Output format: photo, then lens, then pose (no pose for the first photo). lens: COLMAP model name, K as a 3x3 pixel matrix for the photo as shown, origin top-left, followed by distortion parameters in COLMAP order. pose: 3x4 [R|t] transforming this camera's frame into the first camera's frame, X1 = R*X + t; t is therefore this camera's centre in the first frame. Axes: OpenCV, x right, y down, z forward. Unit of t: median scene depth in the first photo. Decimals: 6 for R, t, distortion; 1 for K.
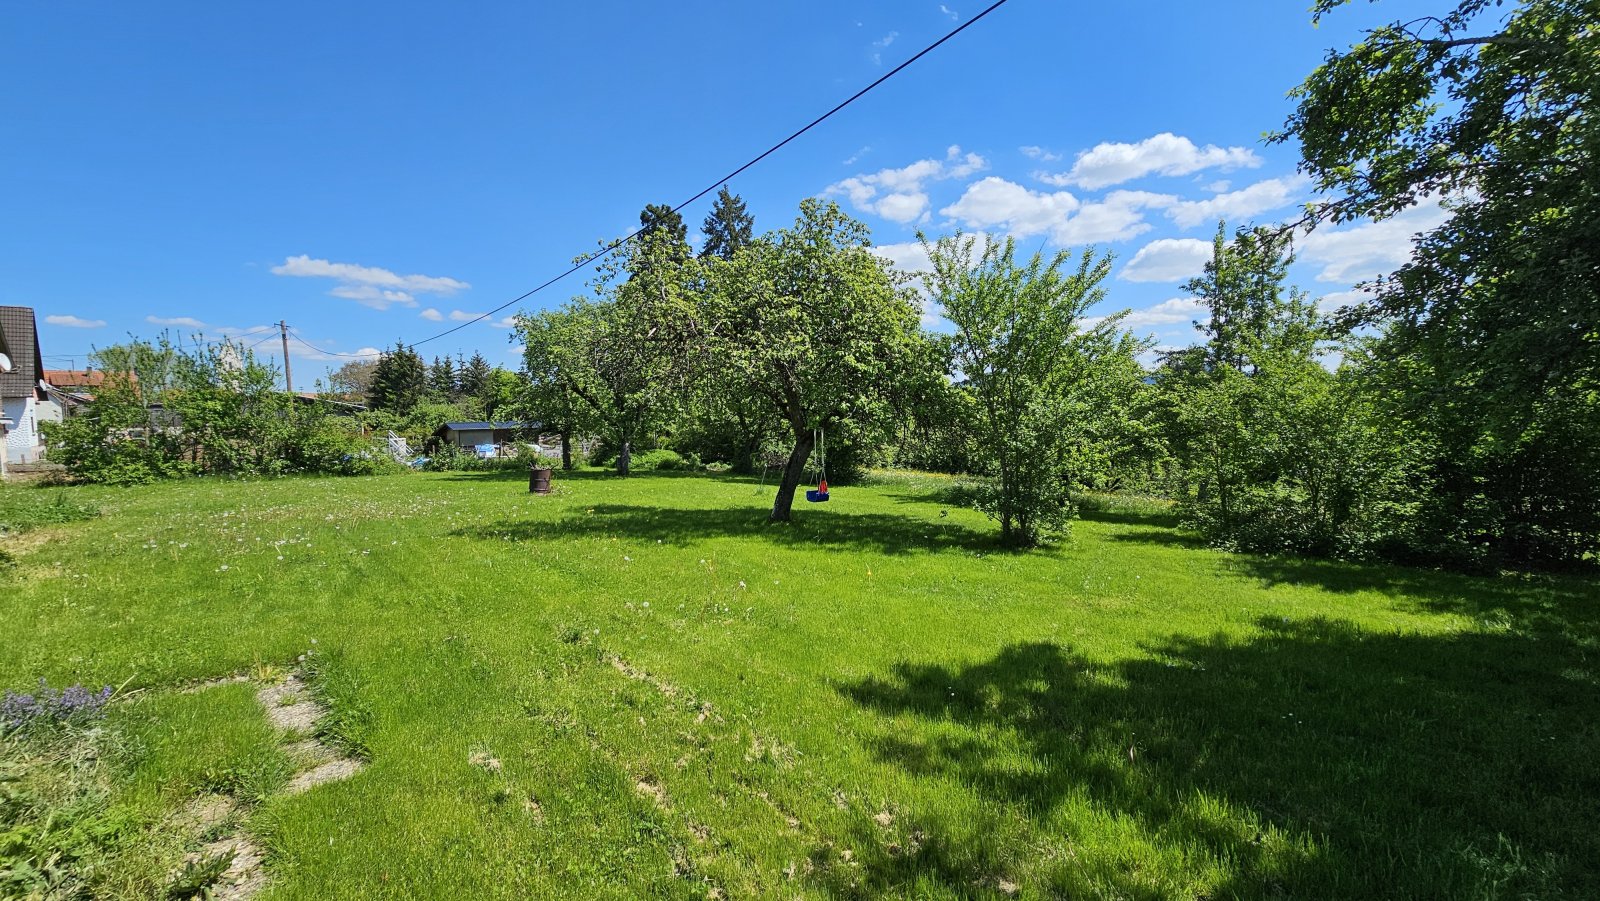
lens RADIAL K [[650.9, 0, 800.0], [0, 650.9, 450.5], [0, 0, 1]] dist [-0.001809, 0.000466]
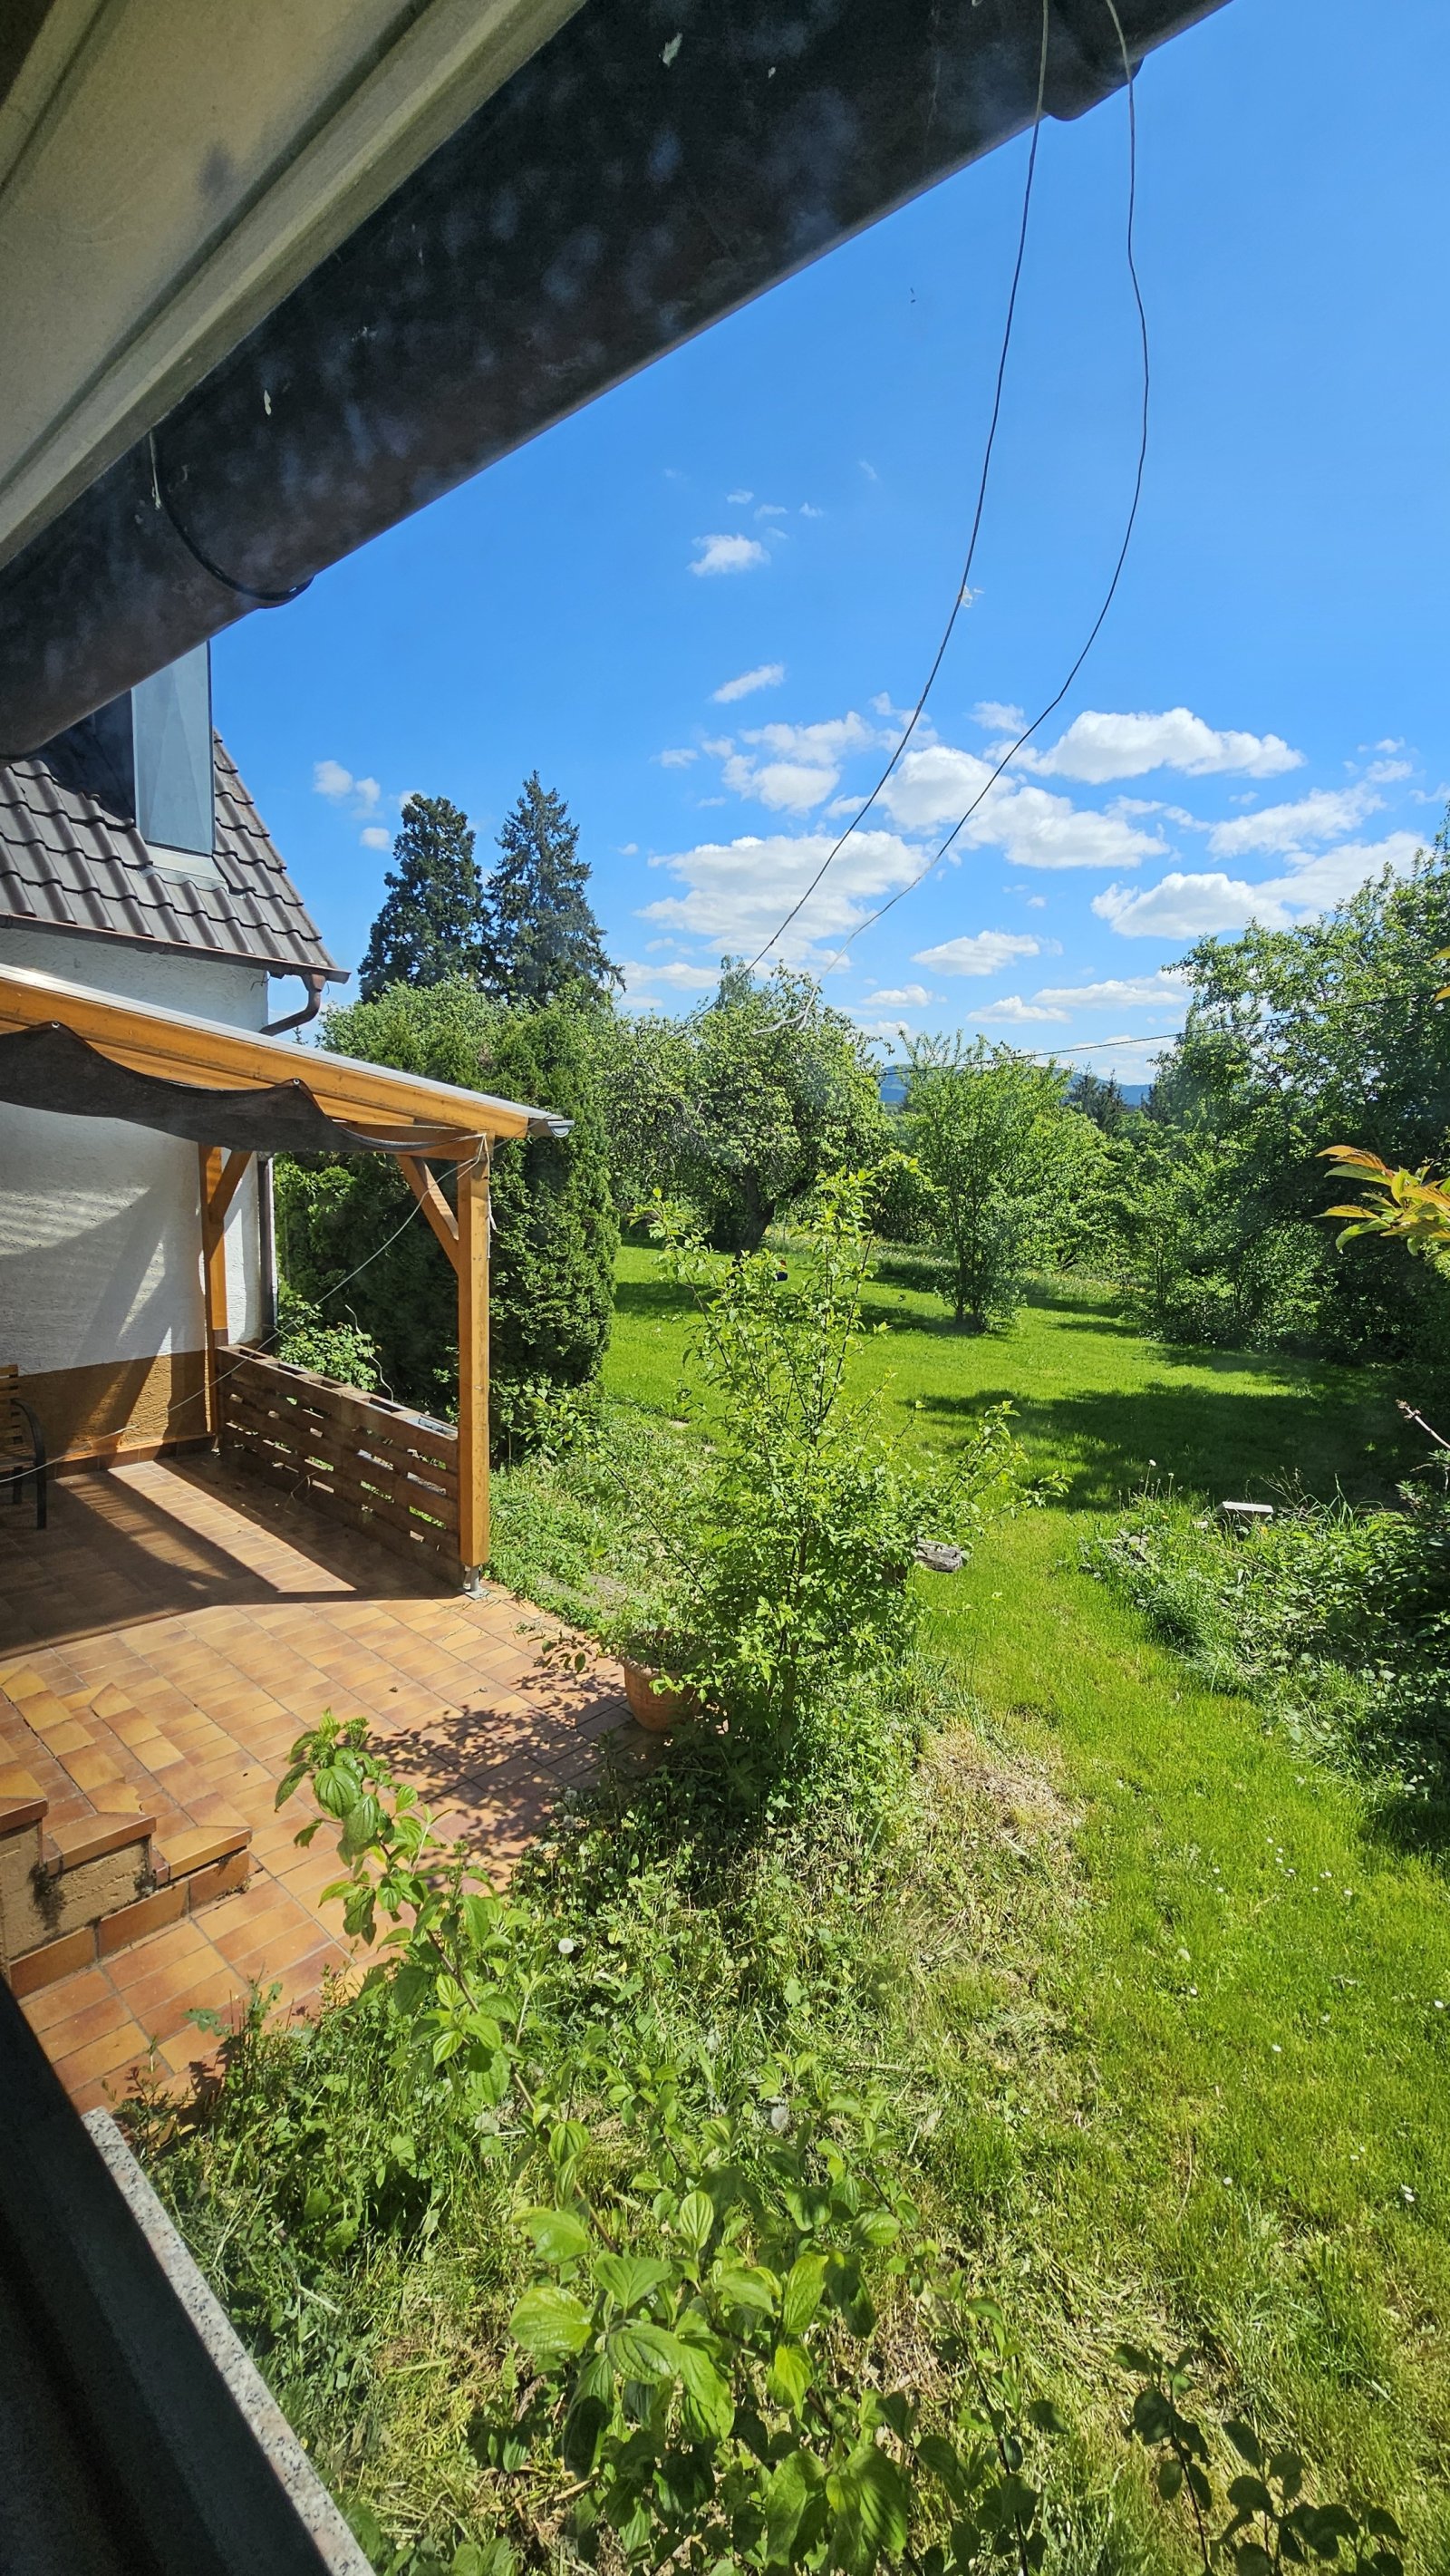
lens RADIAL K [[1047.8, 0, 725.0], [0, 1047.8, 1288.0], [0, 0, 1]] dist [-0.001809, 0.000466]
pose [[0.990952, 0.031858, 0.130382, -0.275170], [-0.045335, 0.993778, 0.101738, -0.074949], [-0.126329, -0.106728, 0.986230, -0.603416]]
